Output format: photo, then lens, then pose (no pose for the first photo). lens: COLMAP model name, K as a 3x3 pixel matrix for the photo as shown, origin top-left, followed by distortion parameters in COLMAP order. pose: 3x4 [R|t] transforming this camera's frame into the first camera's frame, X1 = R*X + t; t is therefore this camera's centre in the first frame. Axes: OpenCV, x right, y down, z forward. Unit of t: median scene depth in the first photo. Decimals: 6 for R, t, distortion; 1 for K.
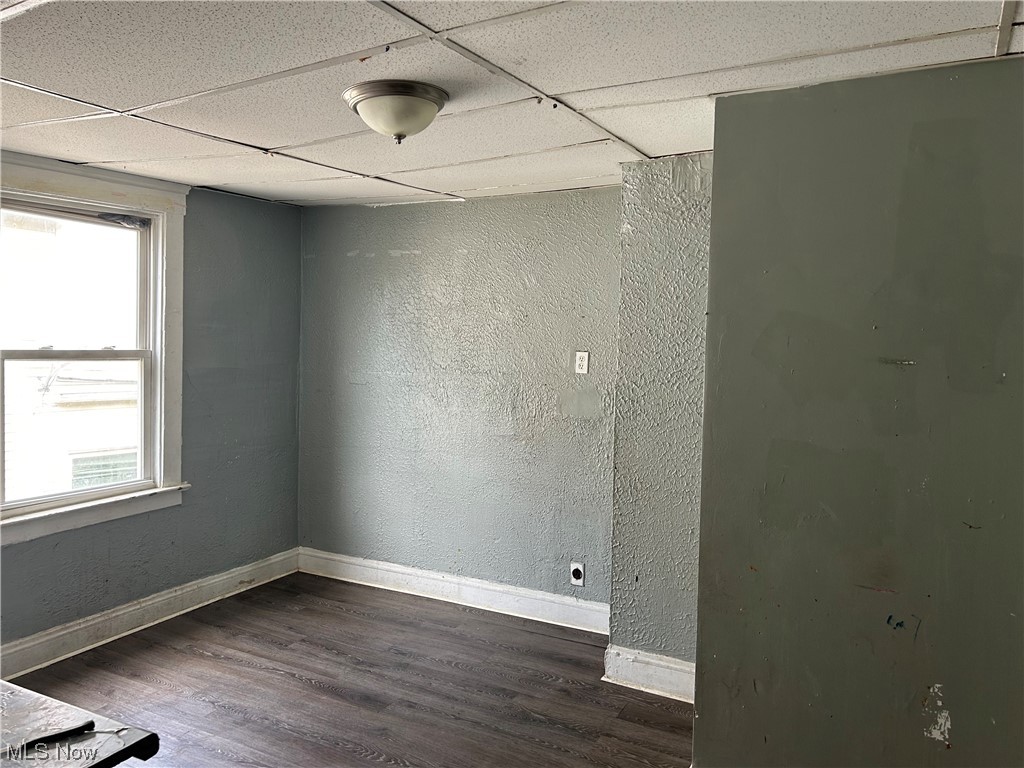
lens RADIAL K [[771.4, 0, 513.7], [0, 771.4, 380.0], [0, 0, 1]] dist [0.049379, -0.050892]
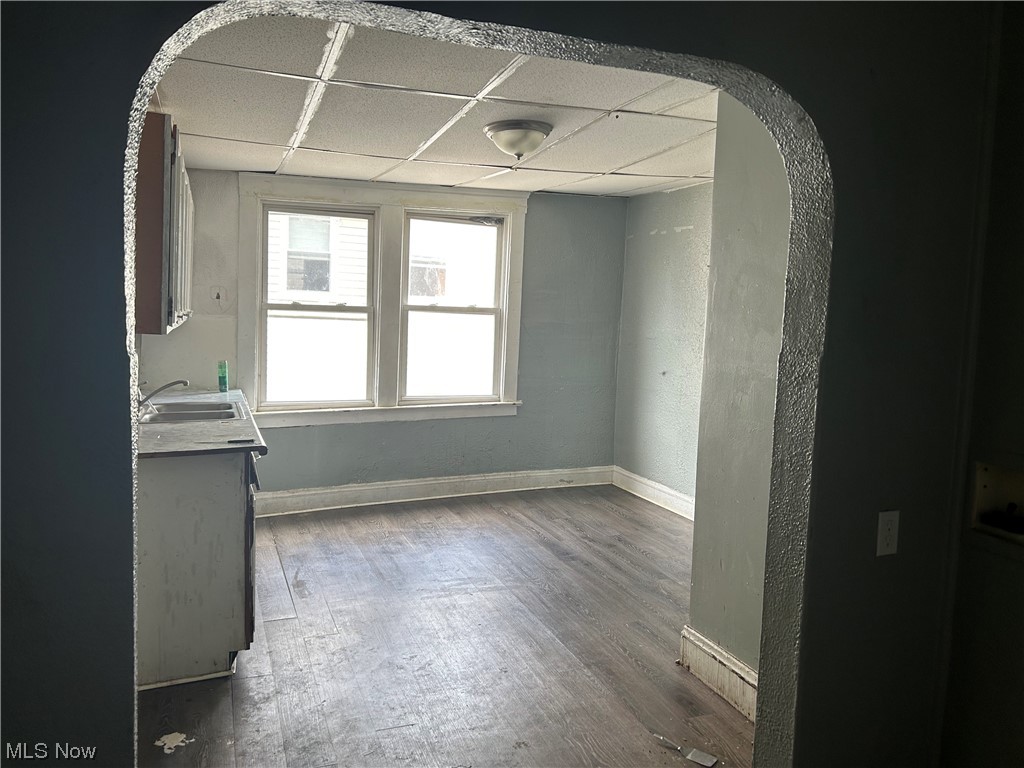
lens RADIAL K [[771.4, 0, 516.0], [0, 771.4, 384.3], [0, 0, 1]] dist [0.049379, -0.050892]
pose [[0.760690, 0.065651, -0.645786, 0.511455], [-0.048515, 0.997840, 0.044295, 0.039877], [0.647299, -0.002364, 0.762232, -0.095072]]
